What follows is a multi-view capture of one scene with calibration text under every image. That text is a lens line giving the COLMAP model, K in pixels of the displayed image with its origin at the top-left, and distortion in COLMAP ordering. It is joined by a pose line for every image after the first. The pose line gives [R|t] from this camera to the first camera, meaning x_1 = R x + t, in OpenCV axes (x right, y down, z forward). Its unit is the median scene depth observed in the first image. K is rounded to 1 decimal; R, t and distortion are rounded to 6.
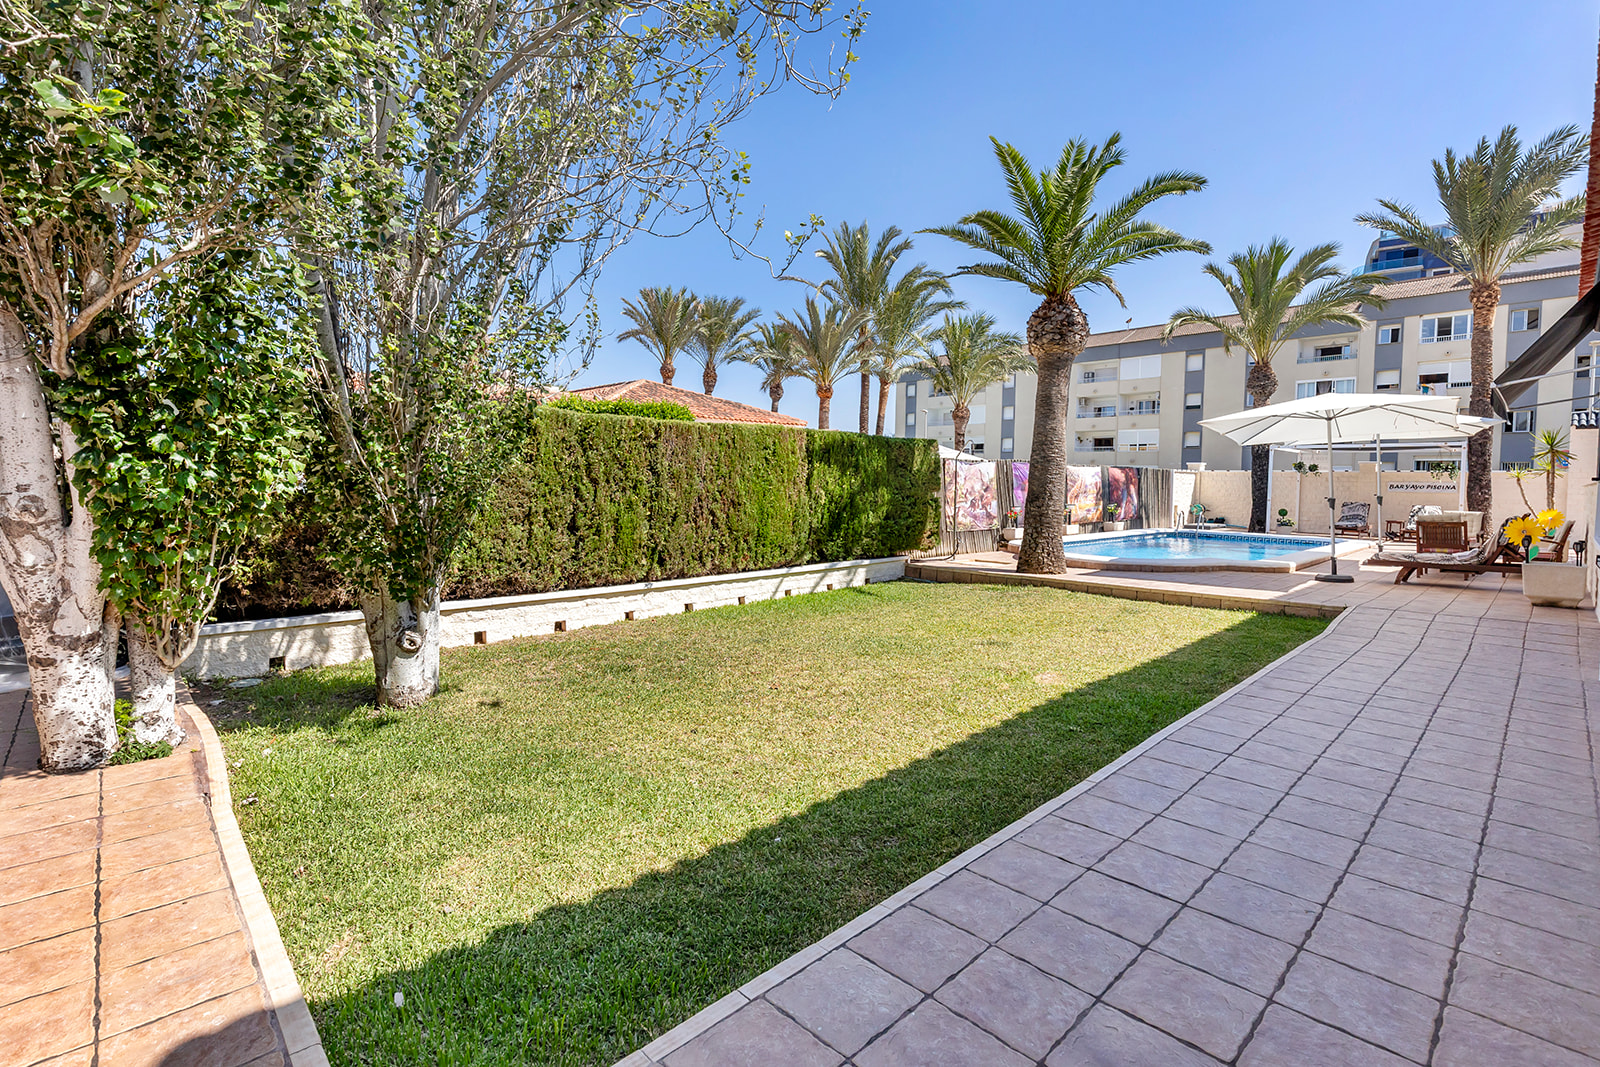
lens RADIAL K [[737.1, 0, 800.5], [0, 737.1, 481.6], [0, 0, 1]] dist [0.000621, 0.000020]
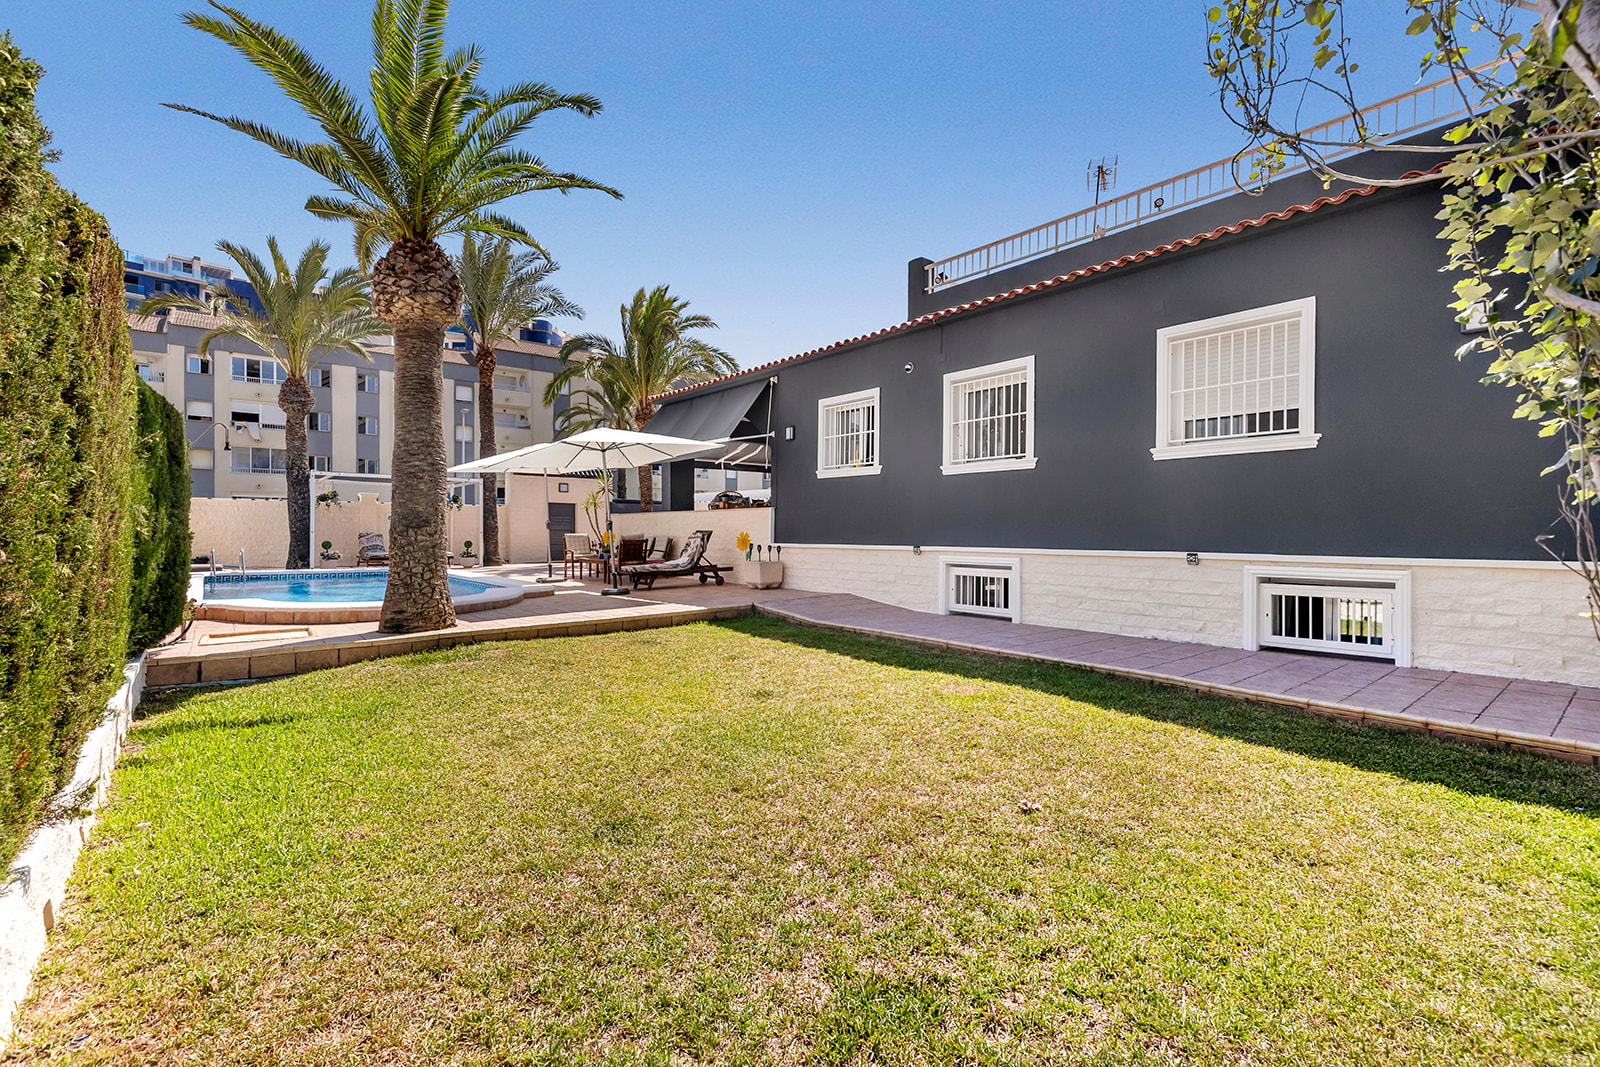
lens RADIAL K [[711.9, 0, 800.0], [0, 711.9, 533.5], [0, 0, 1]] dist [0.001153, 0.000049]
pose [[0.068625, -0.015087, 0.997528, -0.184702], [-0.002399, 0.999880, 0.015287, 0.013151], [-0.997640, -0.003443, 0.068580, 0.351823]]
